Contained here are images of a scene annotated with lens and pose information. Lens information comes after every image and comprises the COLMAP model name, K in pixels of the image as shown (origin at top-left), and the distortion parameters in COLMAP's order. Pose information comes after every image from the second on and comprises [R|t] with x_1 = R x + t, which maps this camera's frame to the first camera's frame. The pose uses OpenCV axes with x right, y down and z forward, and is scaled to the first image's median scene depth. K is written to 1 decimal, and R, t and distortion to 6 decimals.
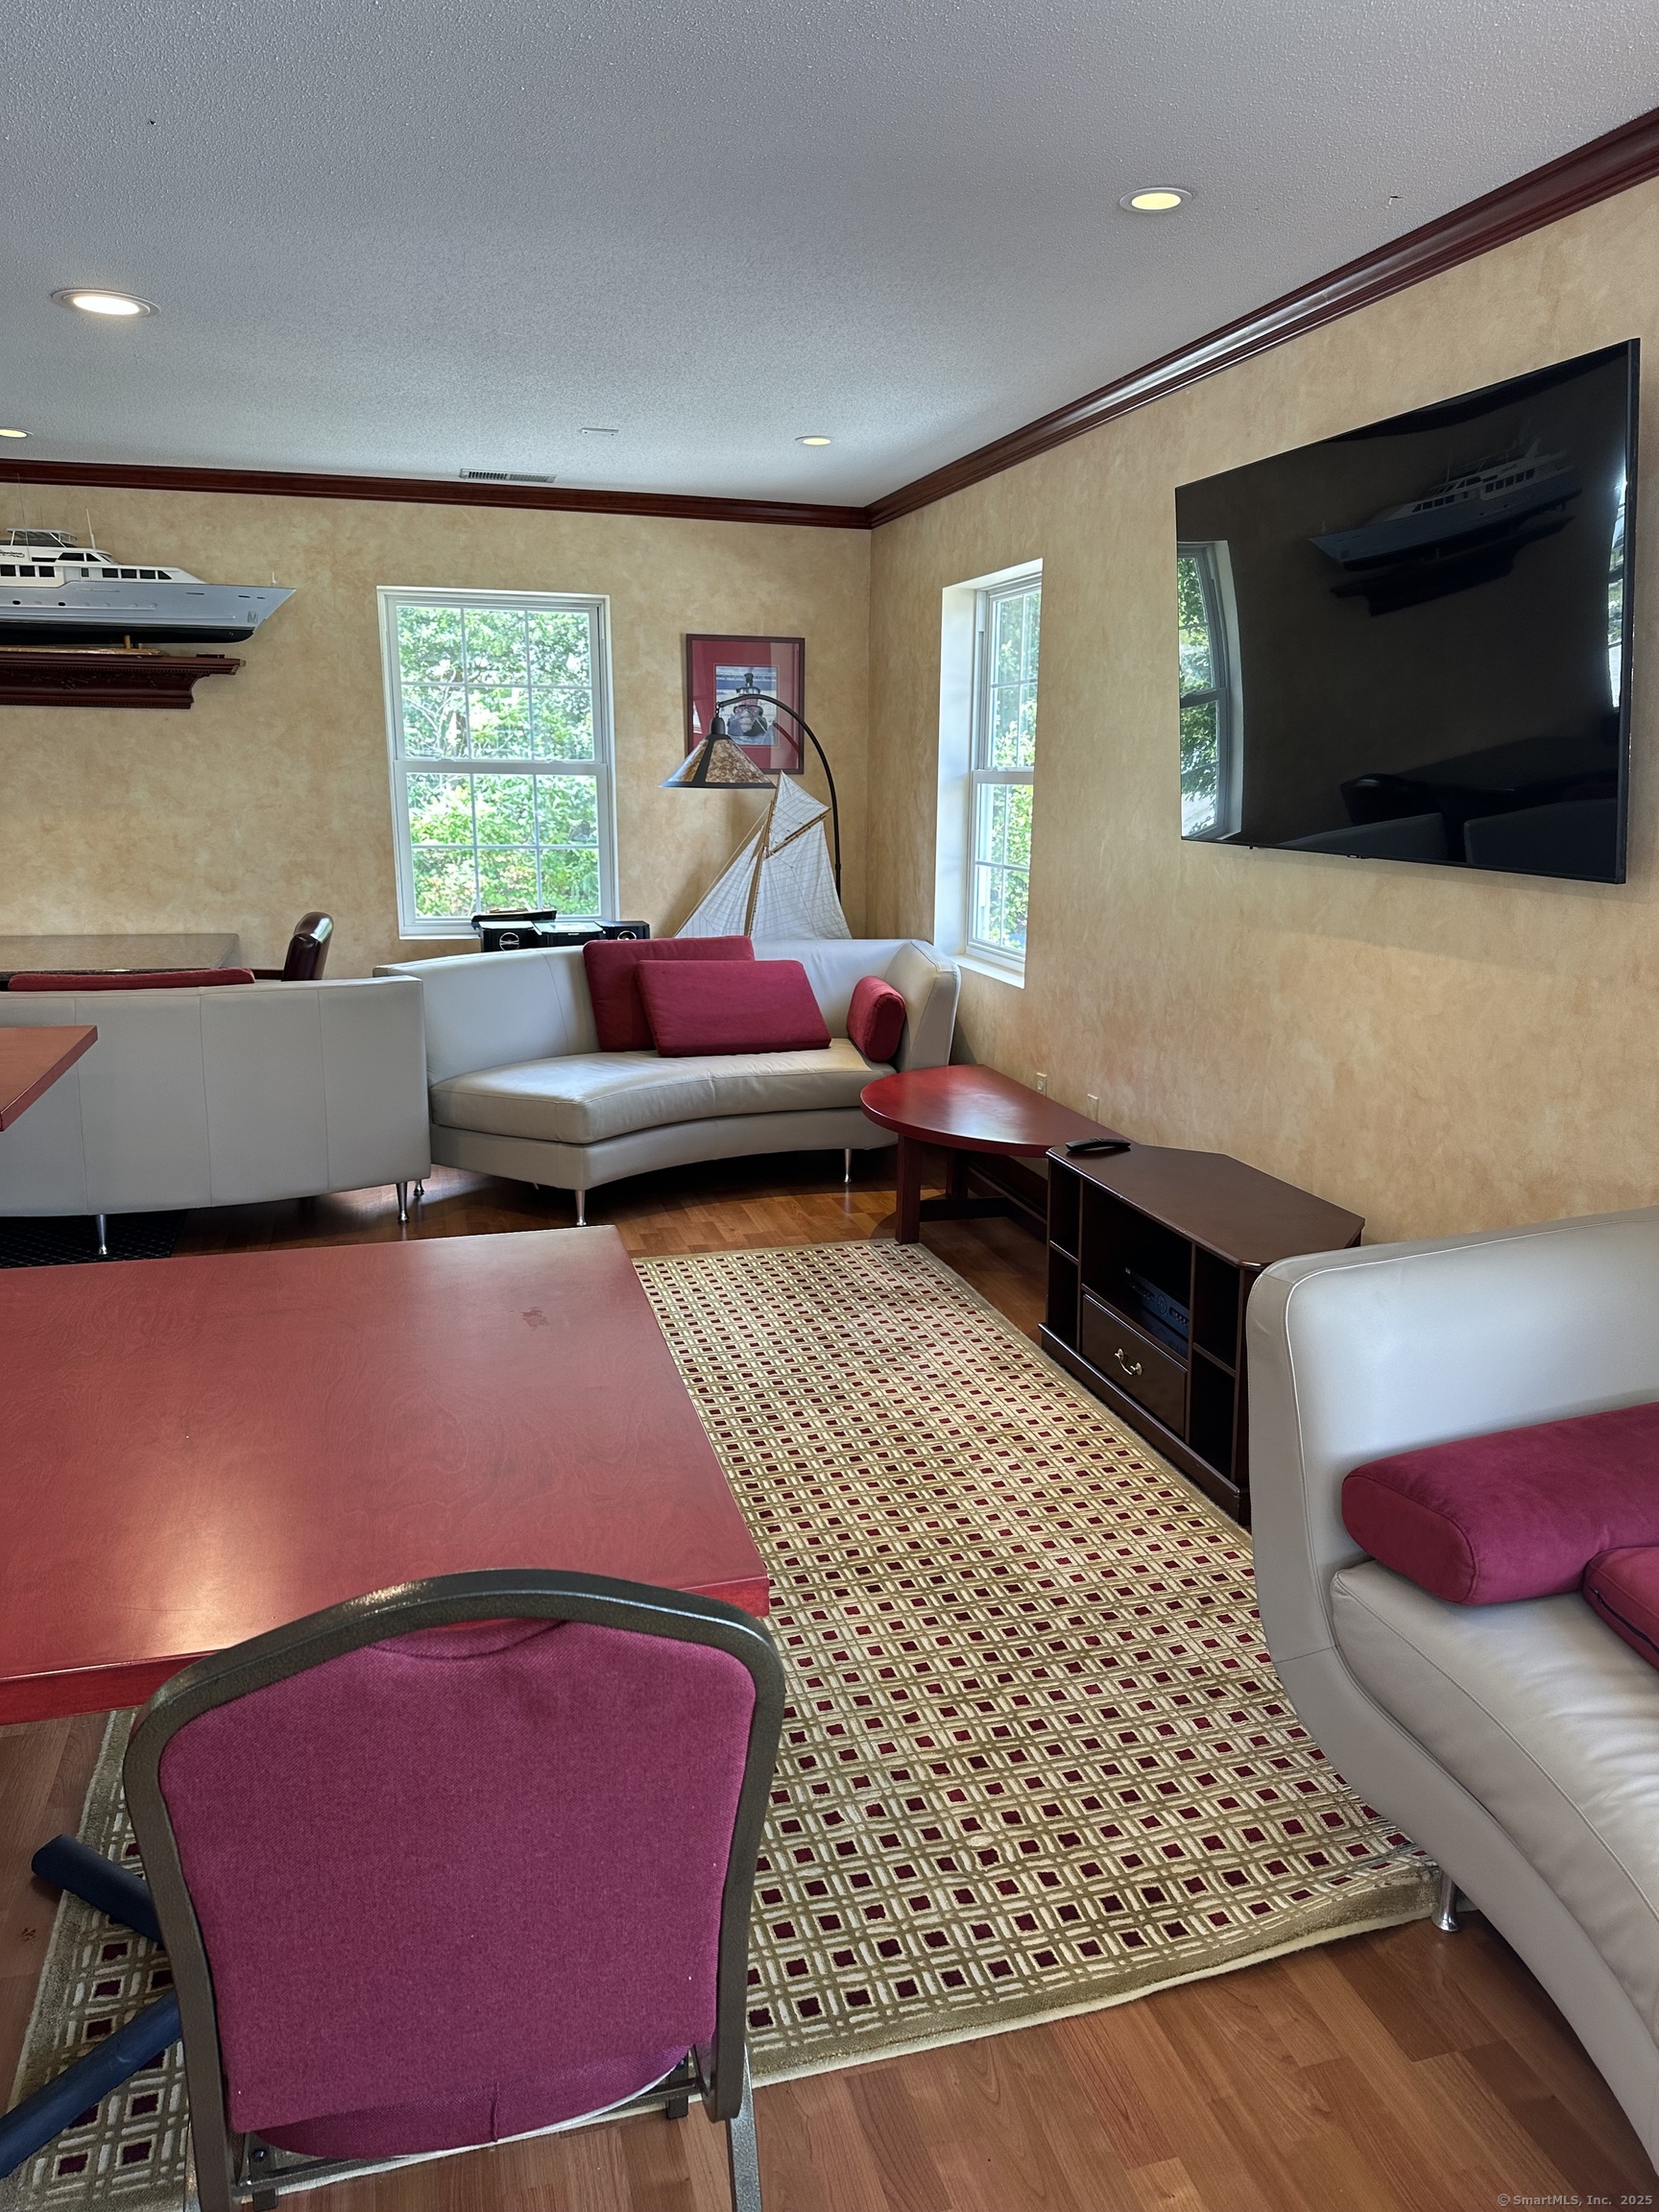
lens RADIAL K [[1543.5, 0, 861.6], [0, 1543.5, 1110.2], [0, 0, 1]] dist [0.071913, -0.134601]
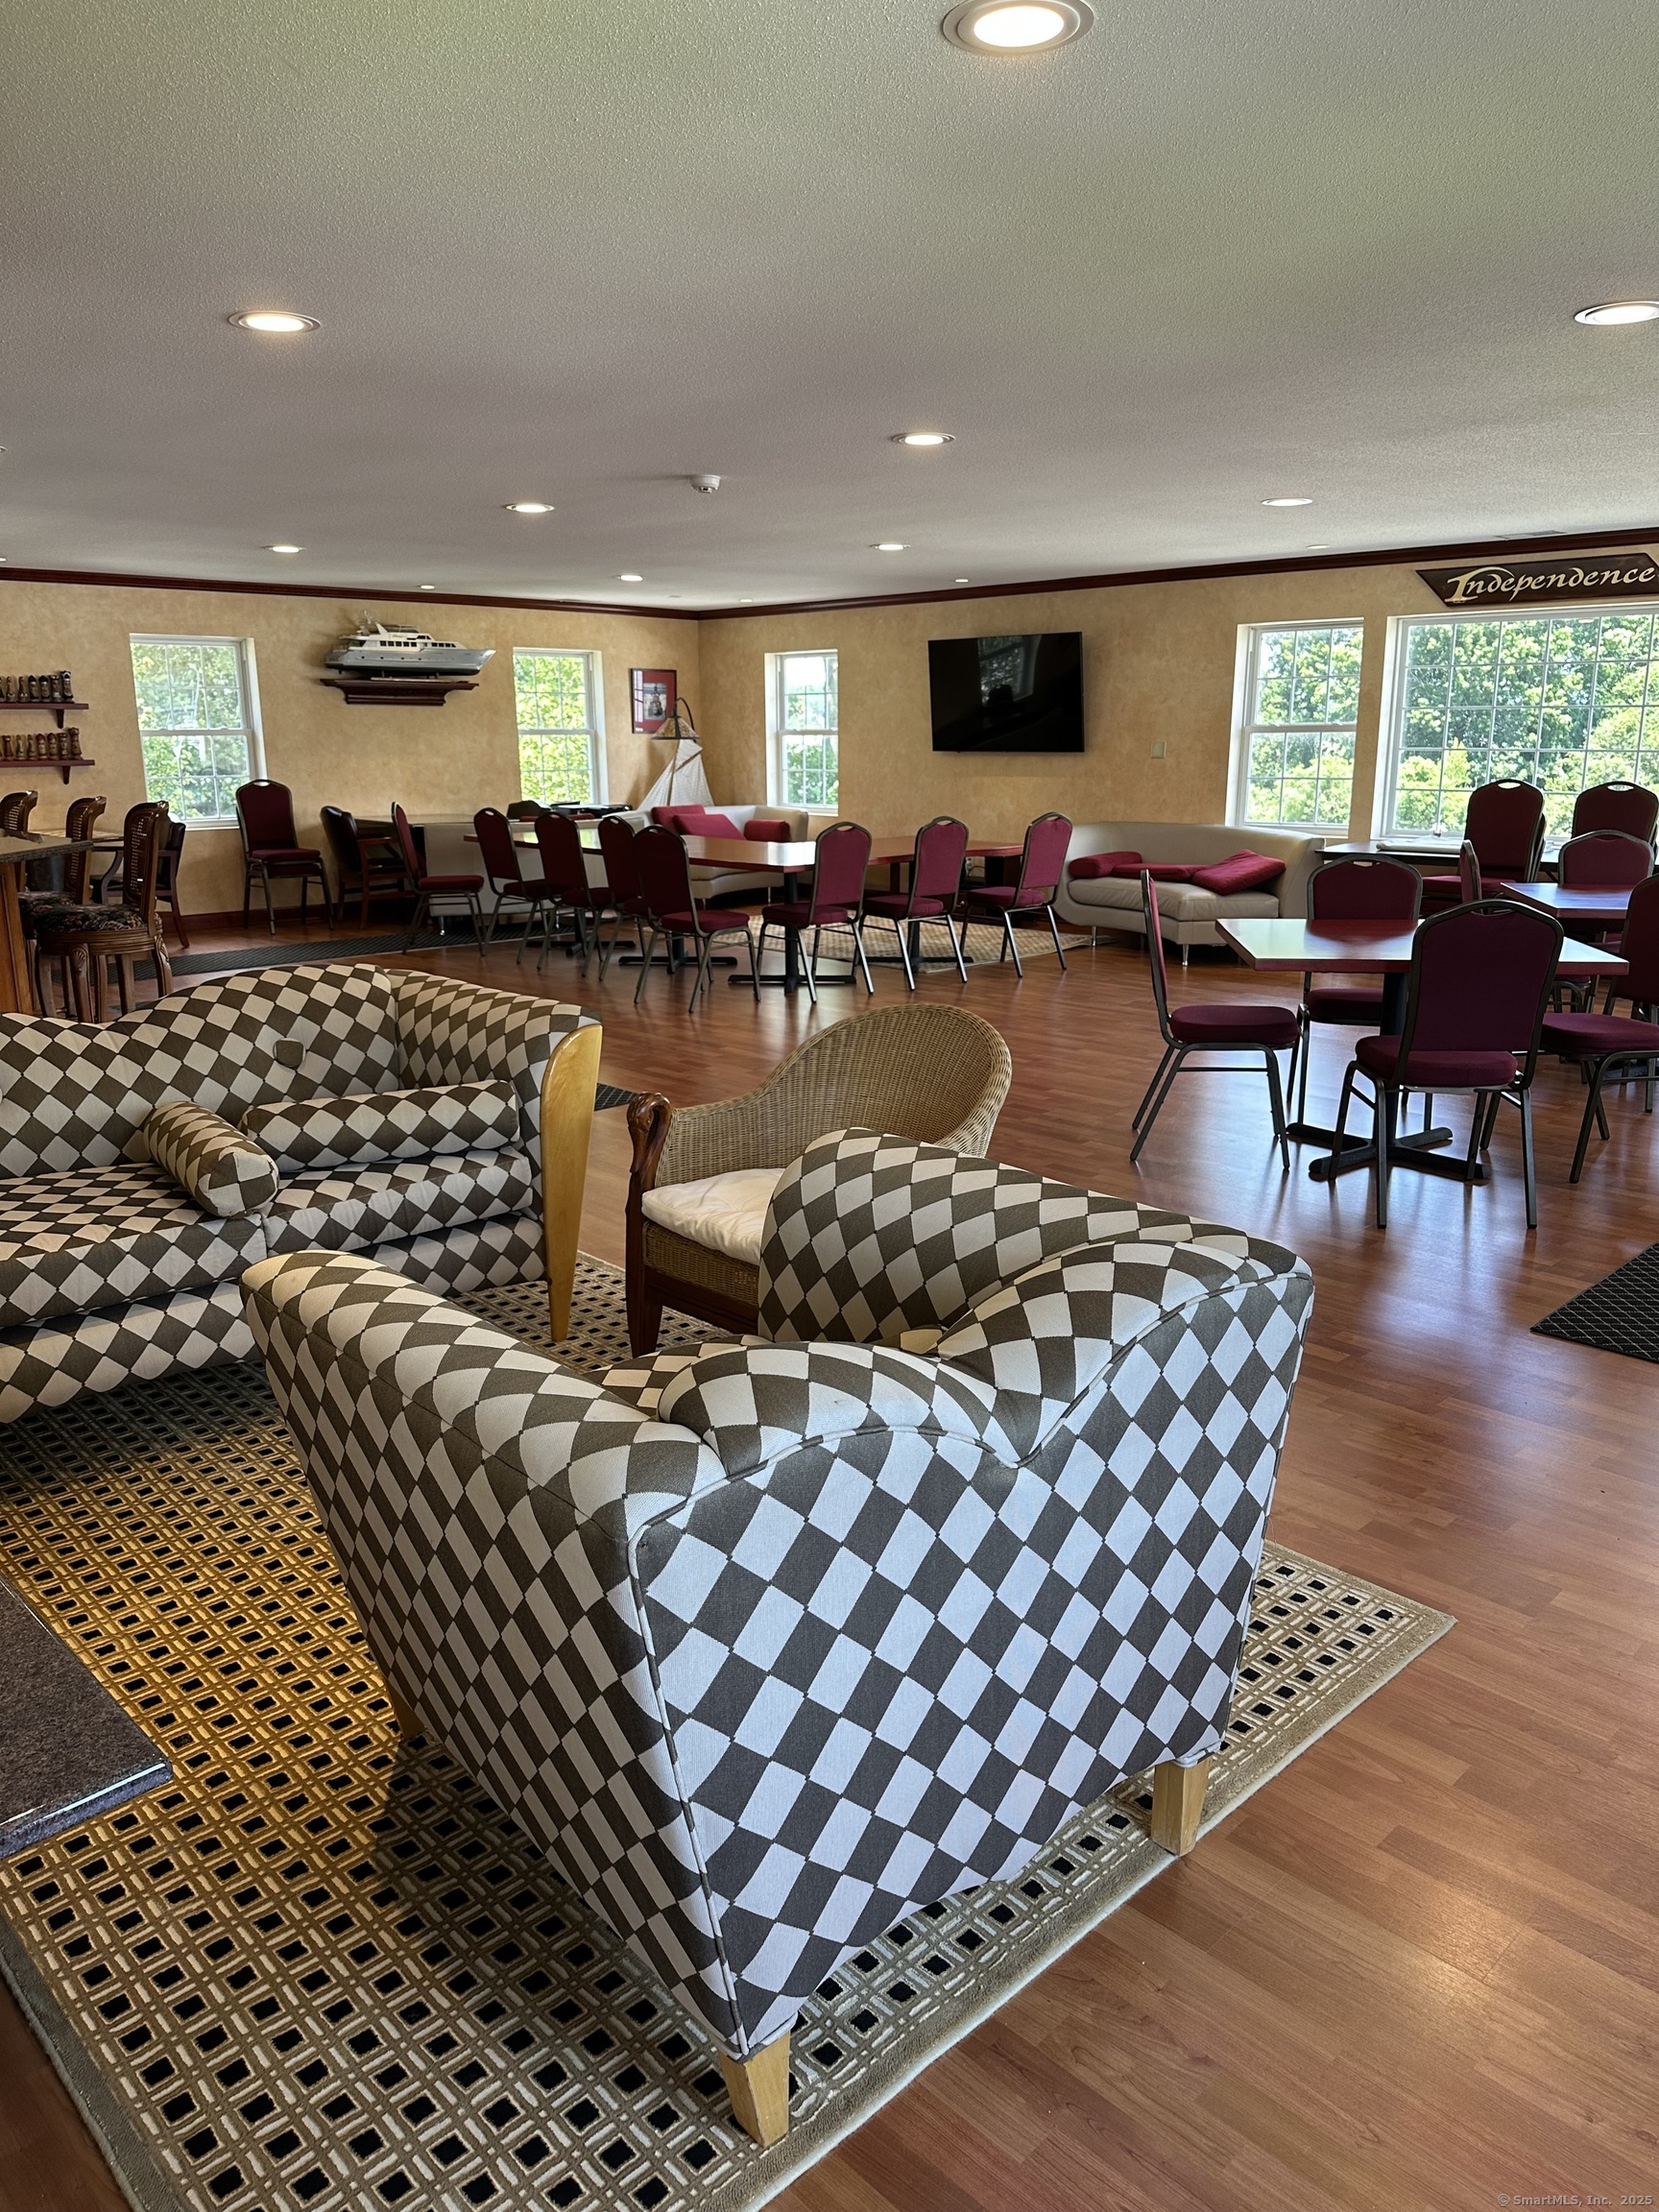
lens RADIAL K [[1582.6, 0, 829.5], [0, 1582.6, 1106.0], [0, 0, 1]] dist [0.189995, -0.387299]
pose [[0.883434, -0.123337, 0.452032, -1.032223], [0.116336, 0.992262, 0.043375, 0.252465], [-0.453884, 0.014269, 0.890946, -1.199350]]
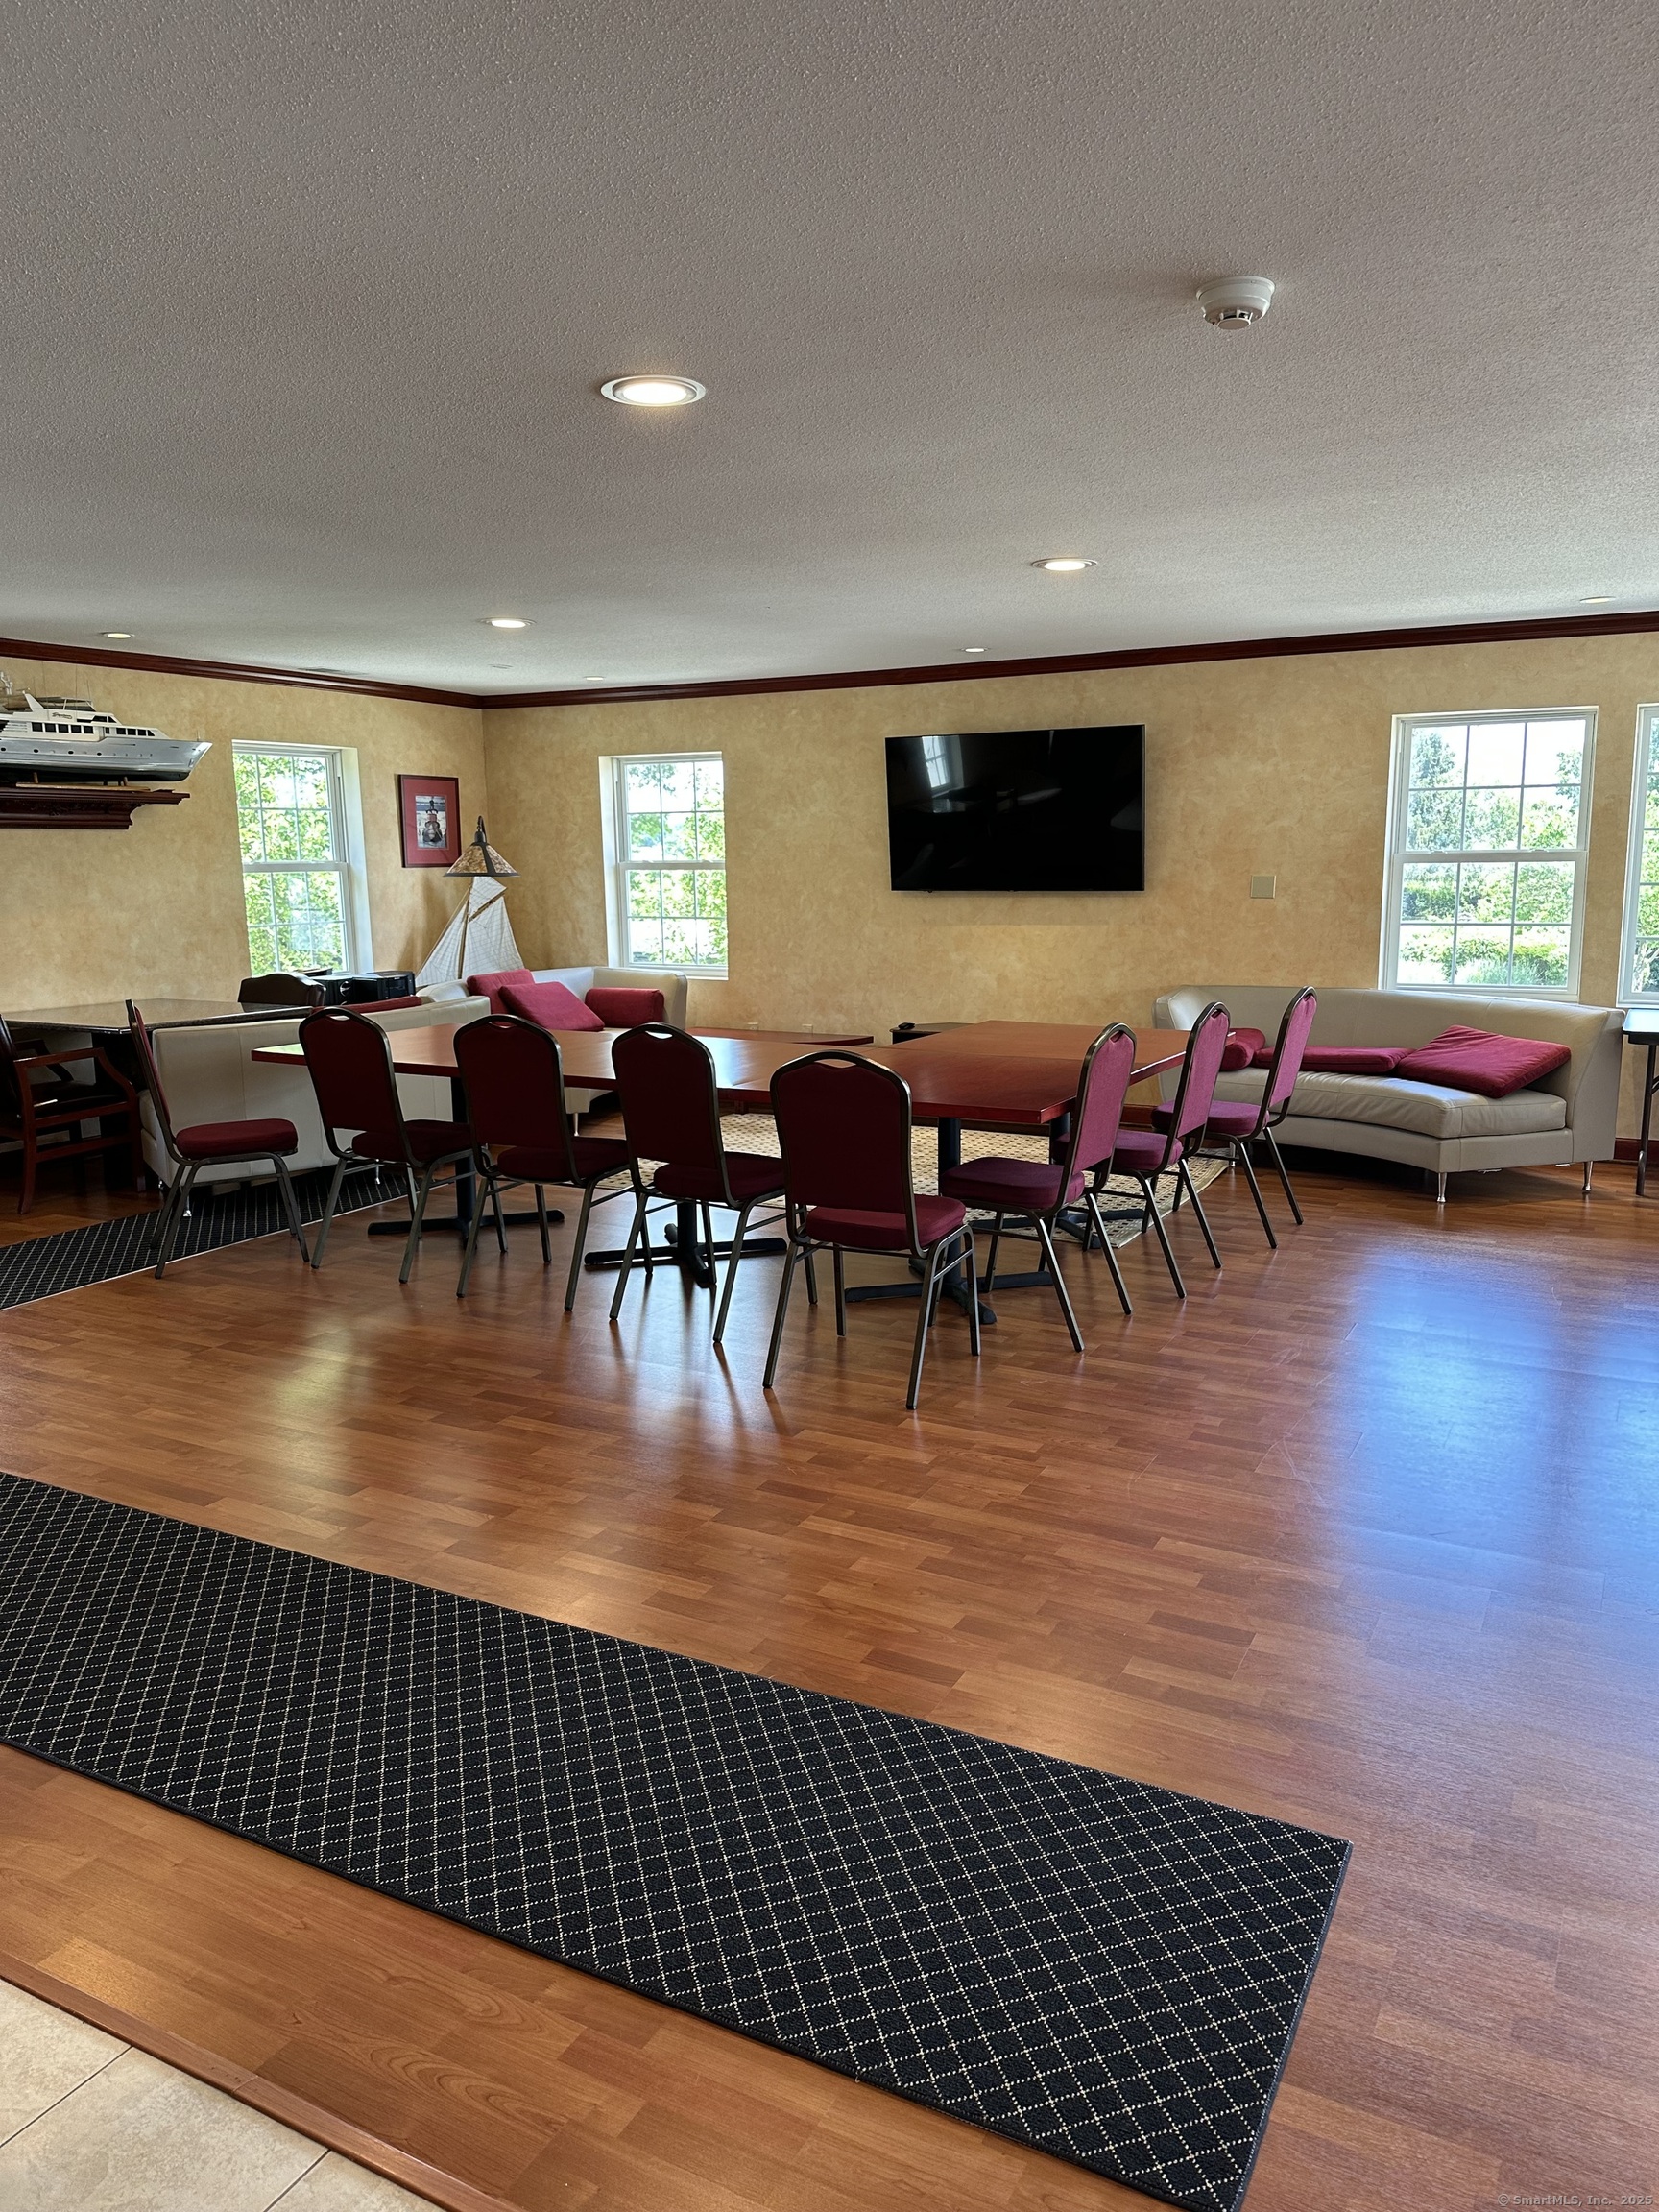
lens RADIAL K [[1561.0, 0, 847.3], [0, 1561.0, 1116.0], [0, 0, 1]] dist [0.185420, -0.385620]
pose [[0.697270, -0.138178, 0.703365, -0.993448], [0.174661, 0.984420, 0.020245, 0.059602], [-0.695204, 0.108734, 0.710541, -0.354822]]
